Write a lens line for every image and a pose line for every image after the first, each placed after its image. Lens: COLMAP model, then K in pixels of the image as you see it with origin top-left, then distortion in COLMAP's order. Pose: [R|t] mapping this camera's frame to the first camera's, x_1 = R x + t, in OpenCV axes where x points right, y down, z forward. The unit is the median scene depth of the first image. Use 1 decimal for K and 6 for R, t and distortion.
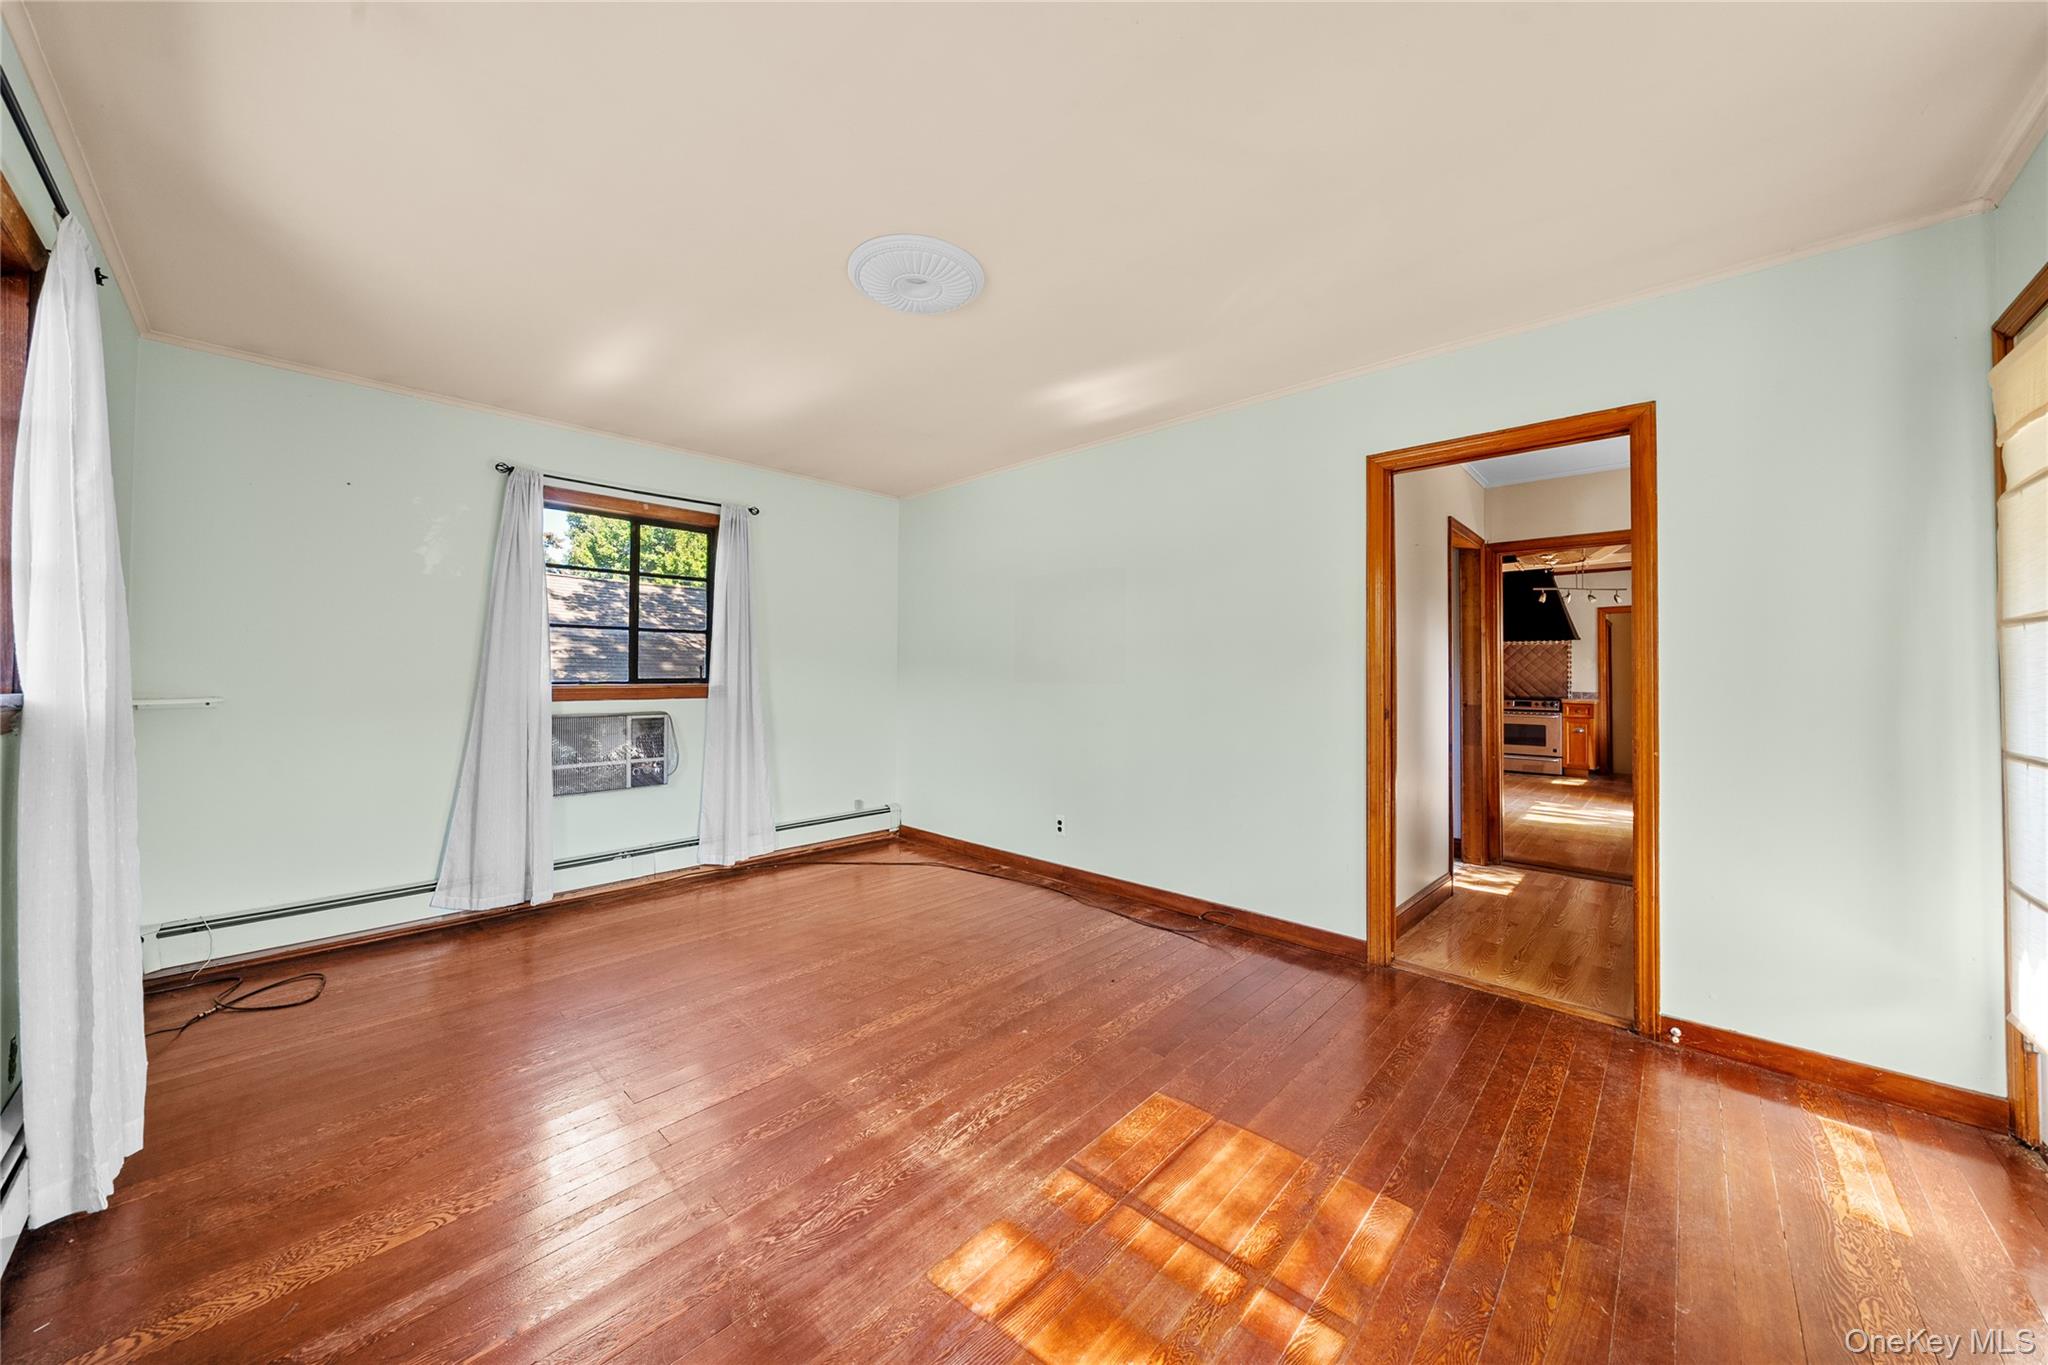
lens RADIAL K [[701.6, 0, 1017.6], [0, 701.6, 667.1], [0, 0, 1]] dist [-0.000588, -0.000026]
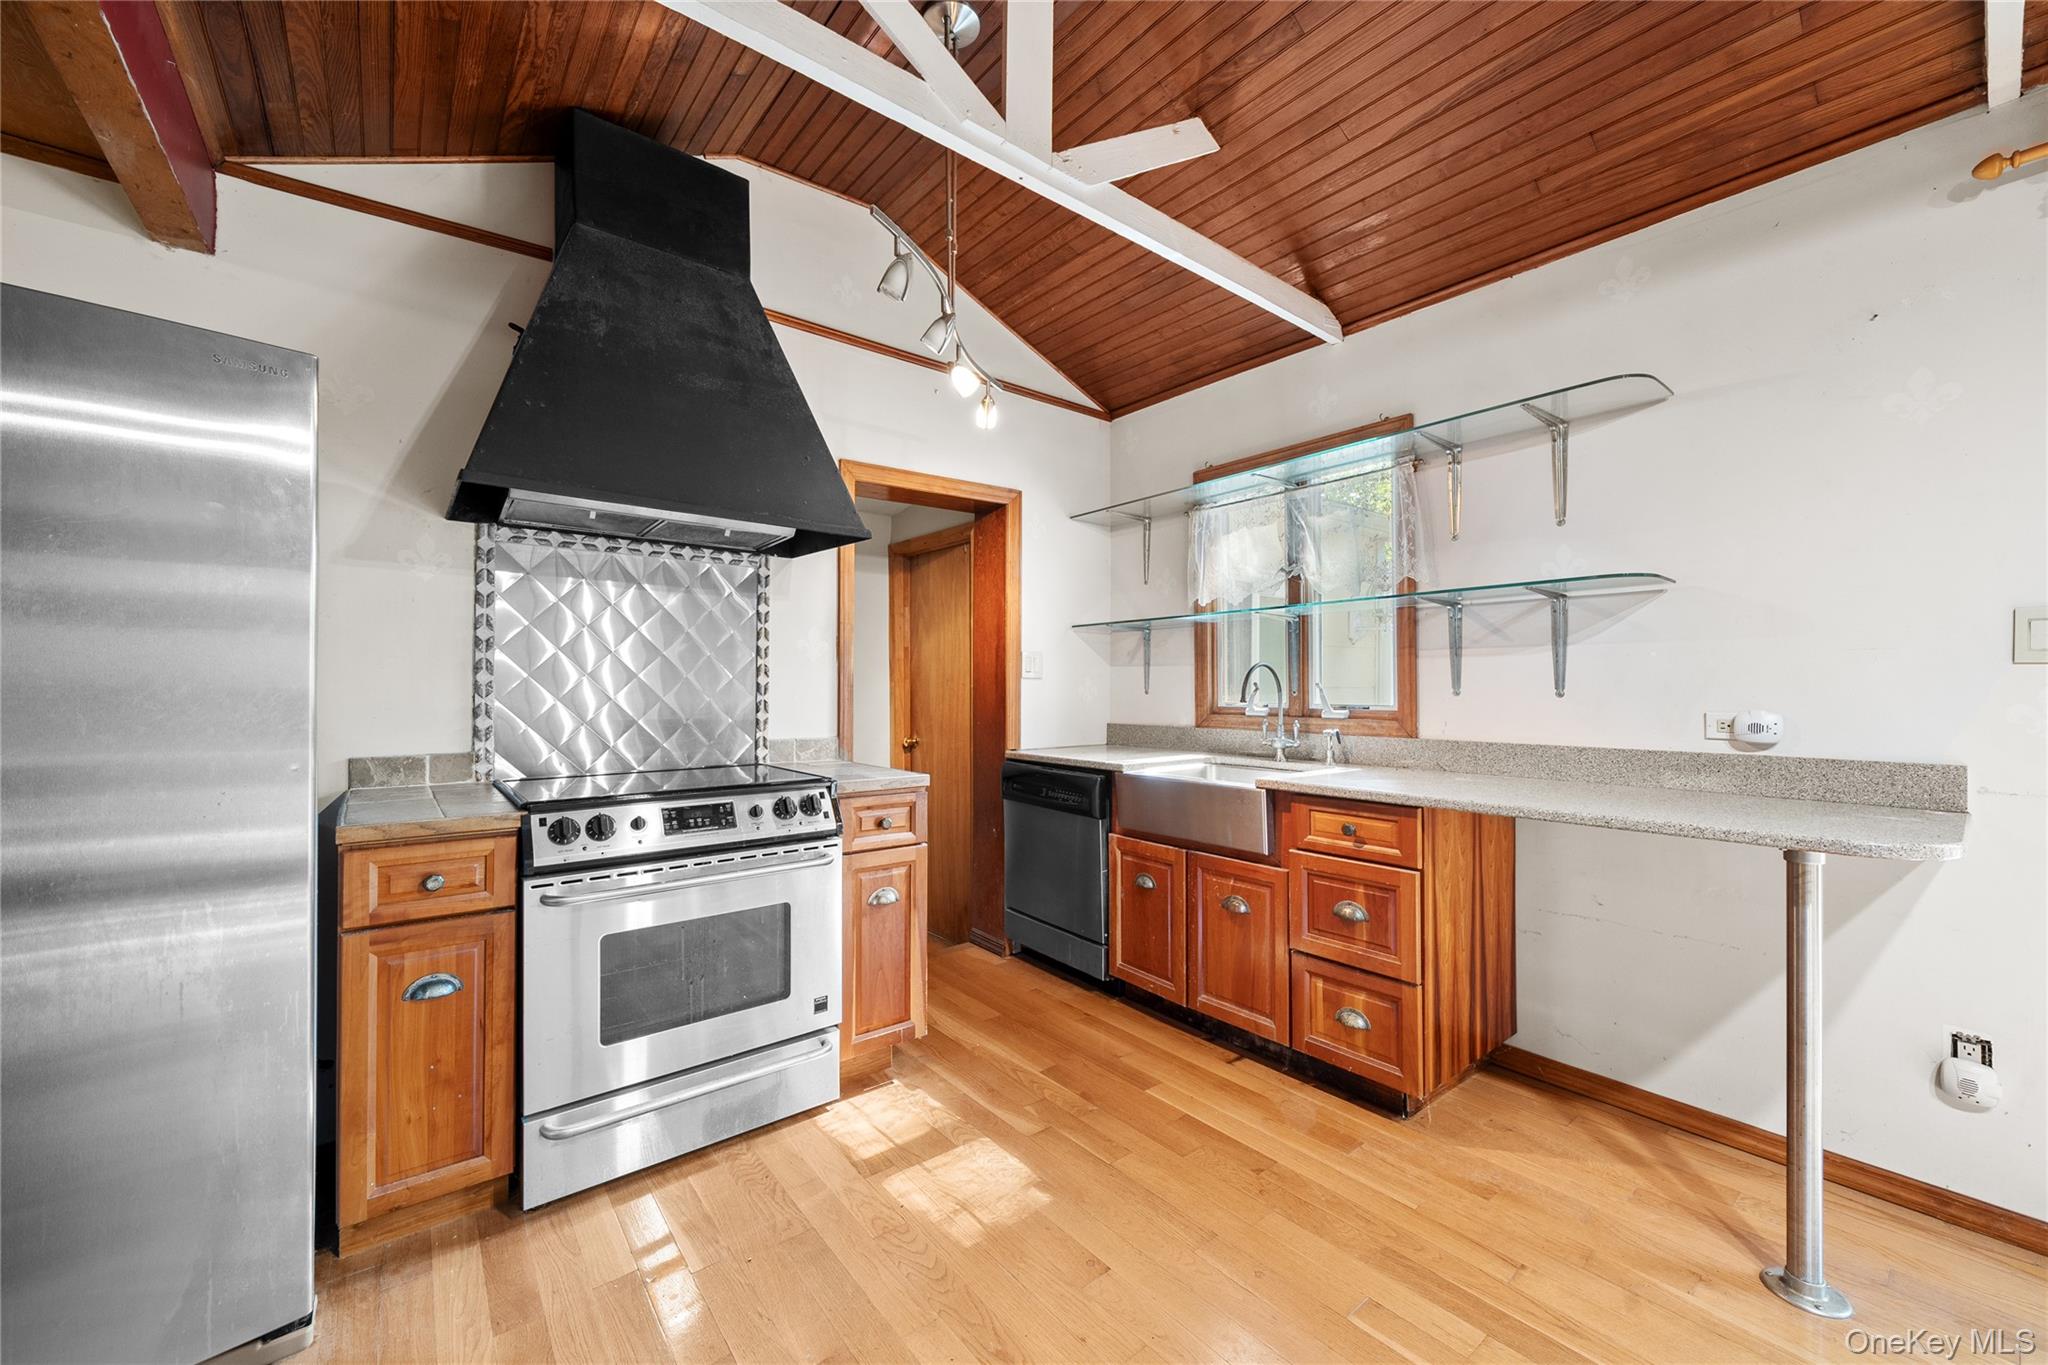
lens RADIAL K [[788.3, 0, 1024.0], [0, 788.3, 682.5], [0, 0, 1]] dist [-0.000527, -0.000039]
pose [[0.128861, 0.004689, 0.991652, 0.509179], [-0.003909, 0.999983, -0.004220, 0.013561], [-0.991655, -0.003333, 0.128877, 0.887815]]
